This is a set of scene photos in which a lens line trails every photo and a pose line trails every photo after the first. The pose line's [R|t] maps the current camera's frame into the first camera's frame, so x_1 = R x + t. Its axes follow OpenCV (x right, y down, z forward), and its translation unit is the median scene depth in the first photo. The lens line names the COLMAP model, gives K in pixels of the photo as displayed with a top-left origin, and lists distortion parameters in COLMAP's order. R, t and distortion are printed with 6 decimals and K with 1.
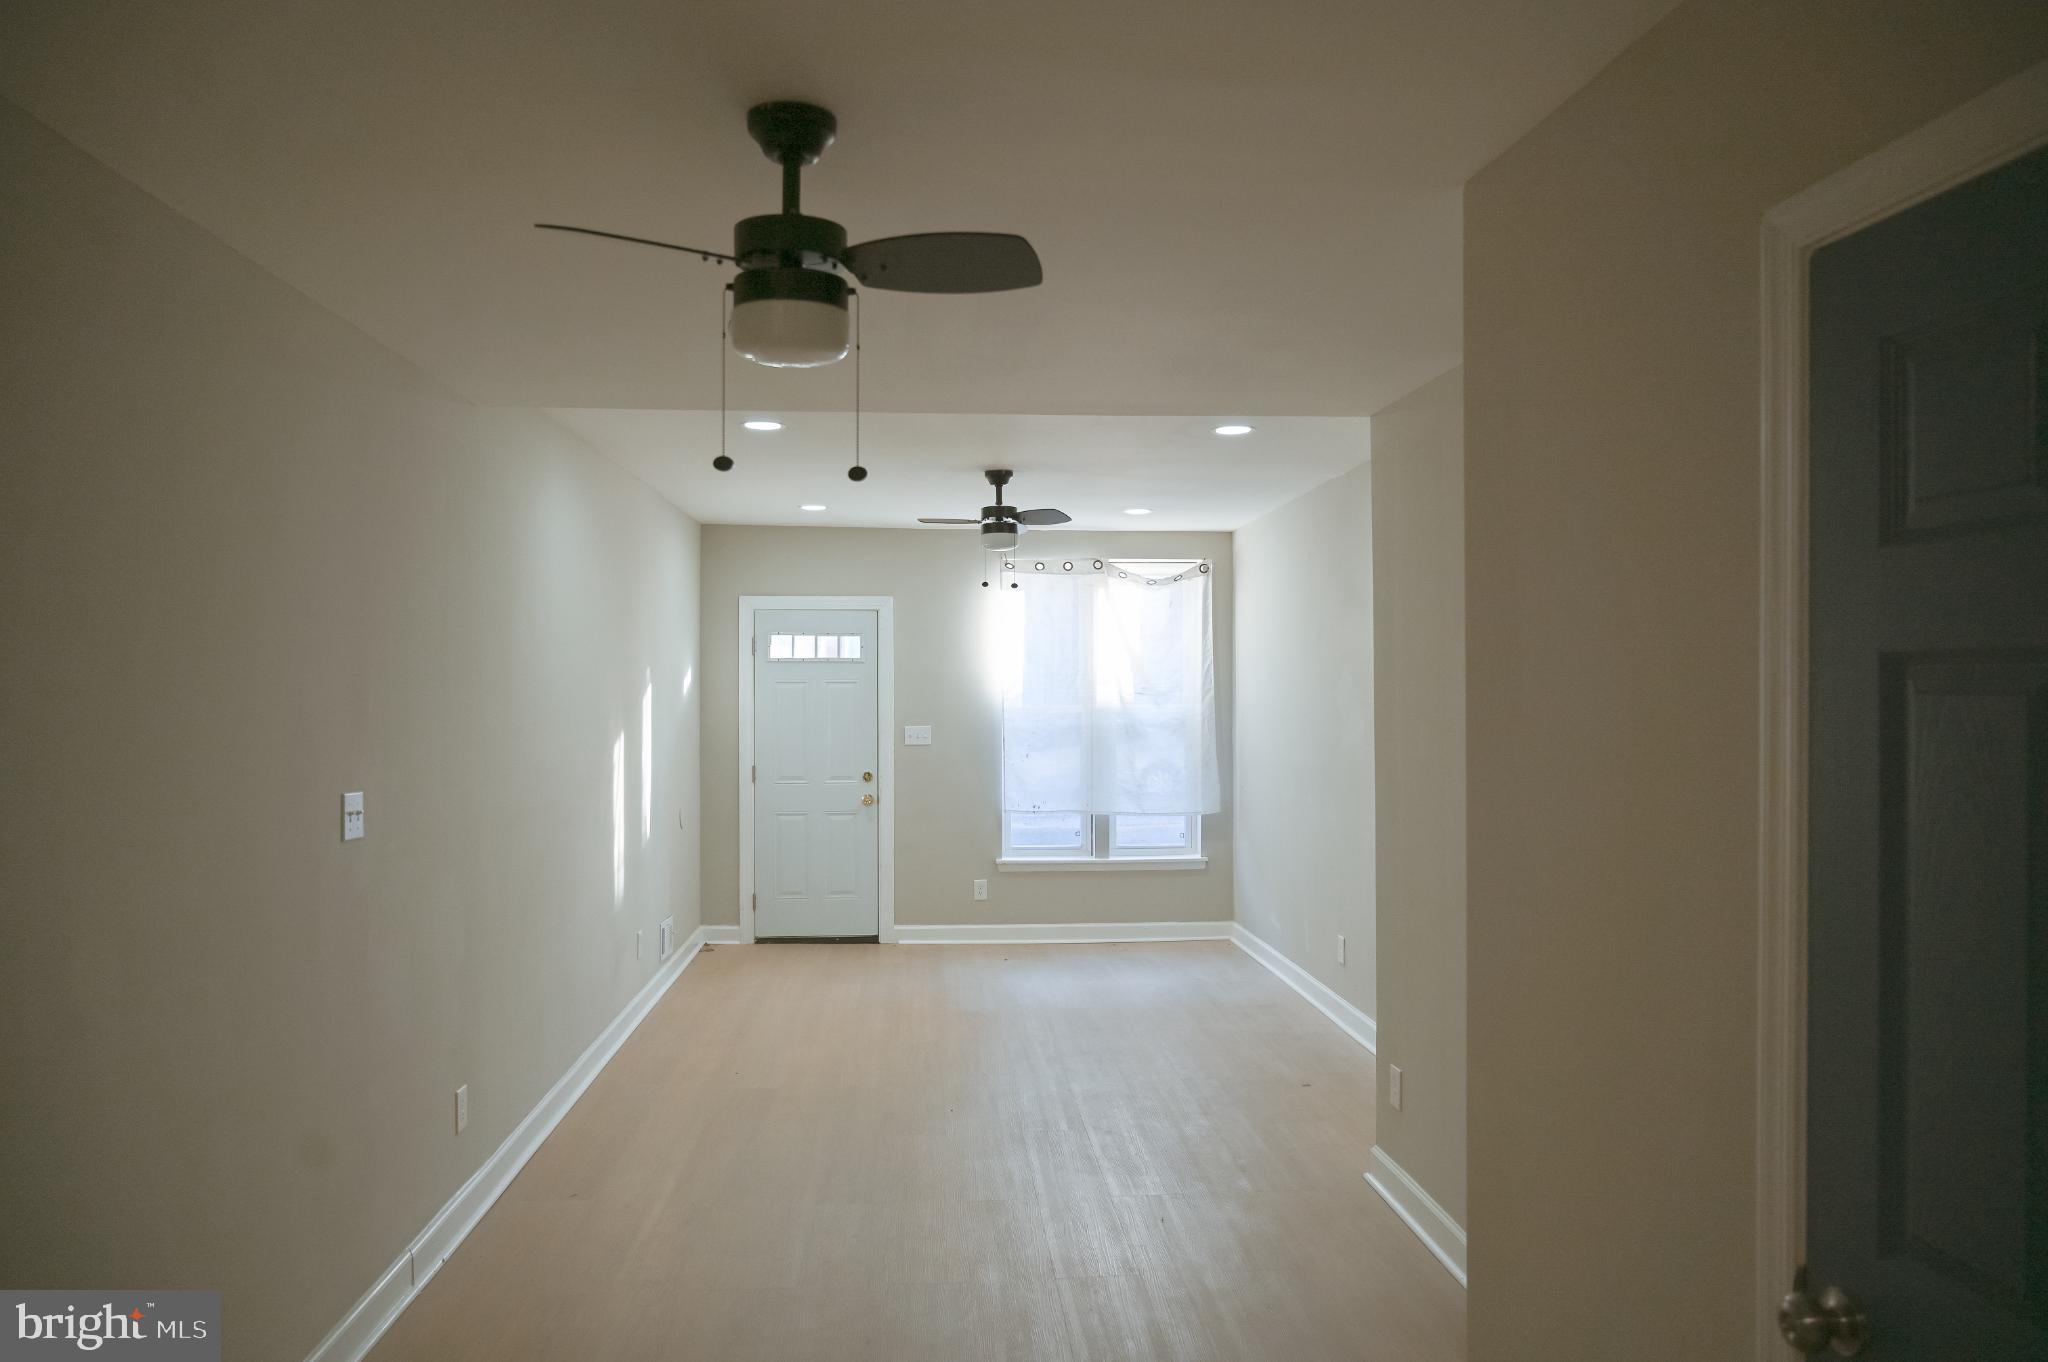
lens RADIAL K [[1426.4, 0, 1024.0], [0, 1426.4, 681.0], [0, 0, 1]] dist [-0.000886, -0.000673]
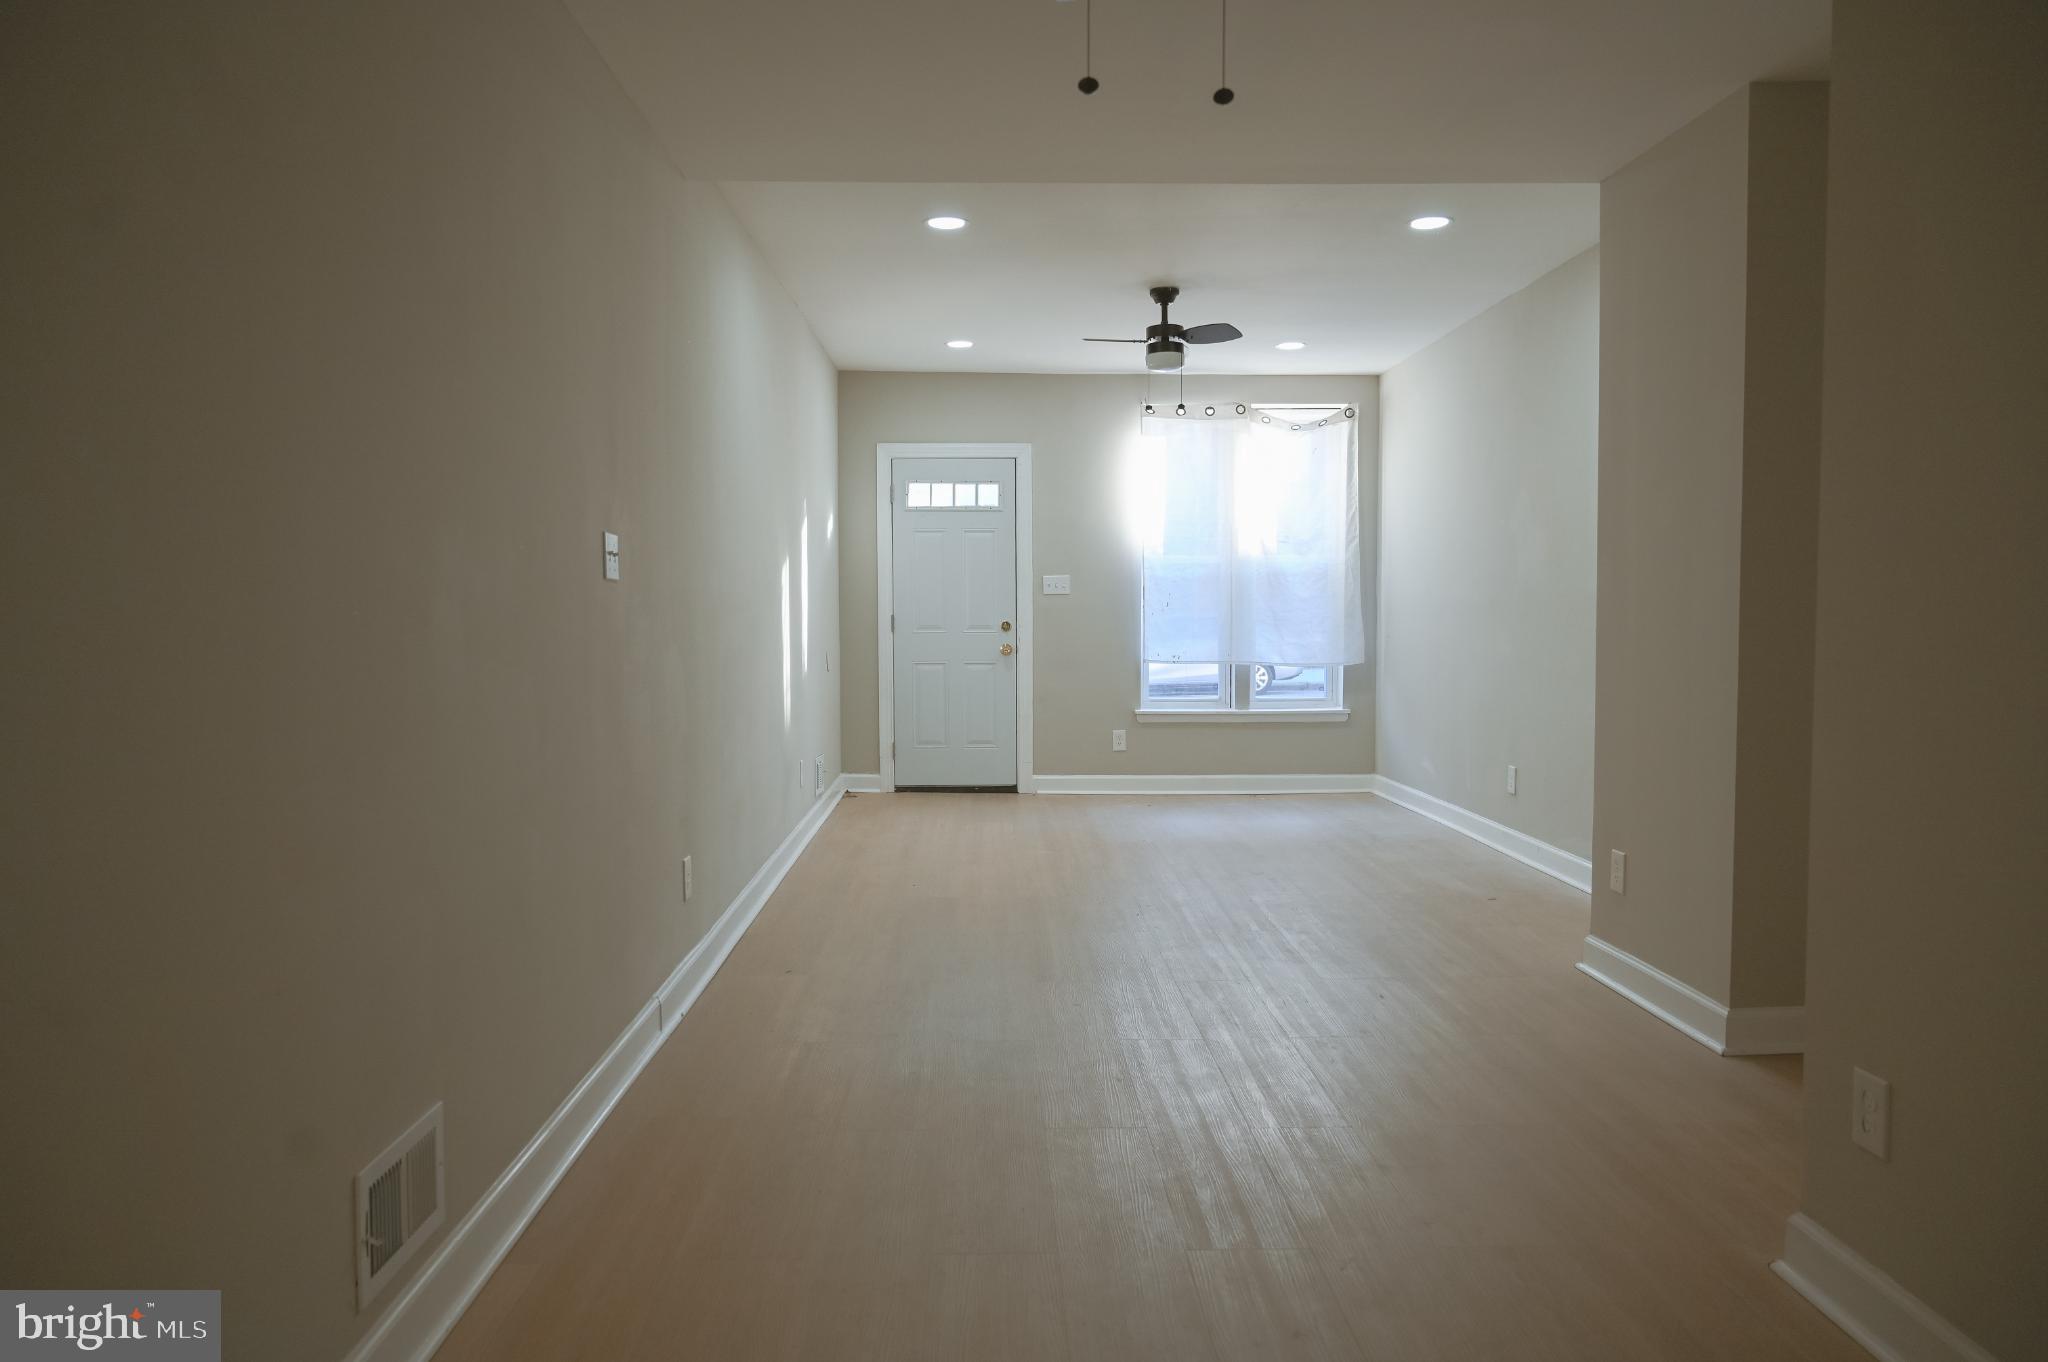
lens RADIAL K [[1438.2, 0, 1000.9], [0, 1438.2, 687.0], [0, 0, 1]] dist [-0.010847, -0.002587]
pose [[0.998256, 0.001469, -0.059012, -0.054527], [0.001950, 0.998324, 0.057839, 0.051876], [0.058998, -0.057853, 0.996580, -0.001055]]
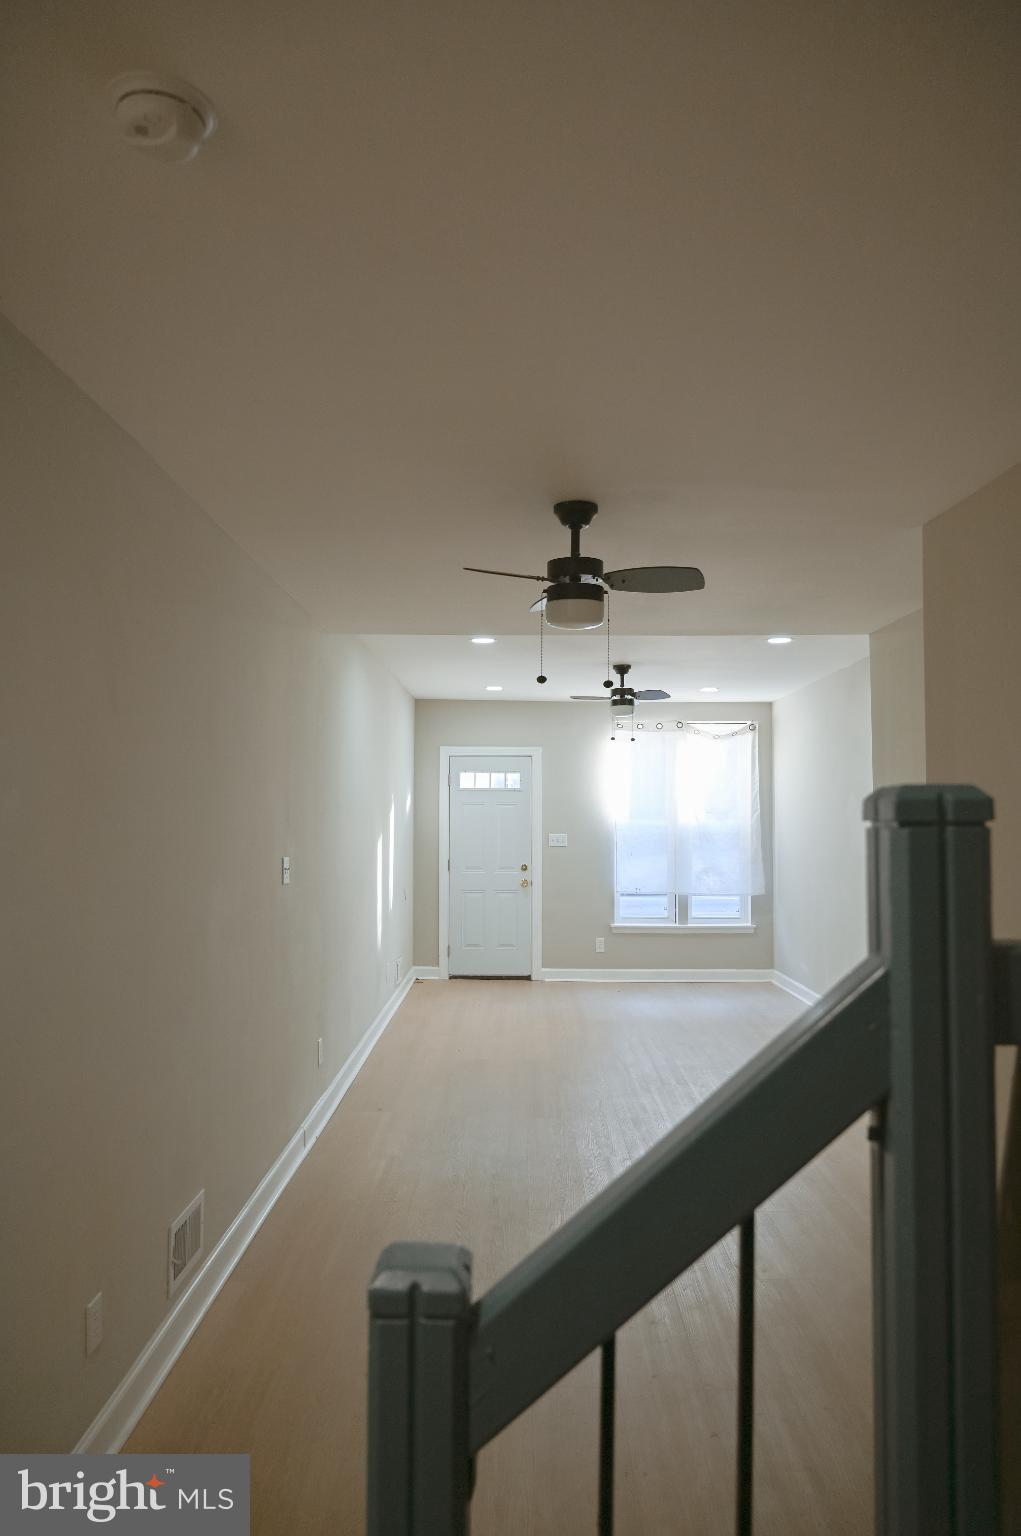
lens RADIAL K [[1078.7, 0, 510.5], [0, 1078.7, 768.0], [0, 0, 1]] dist [-0.010847, -0.002587]
pose [[0.996796, 0.000155, -0.079981, -0.034186], [-0.003332, 0.999210, -0.039599, 0.007920], [0.079911, 0.039738, 0.996010, -0.127942]]
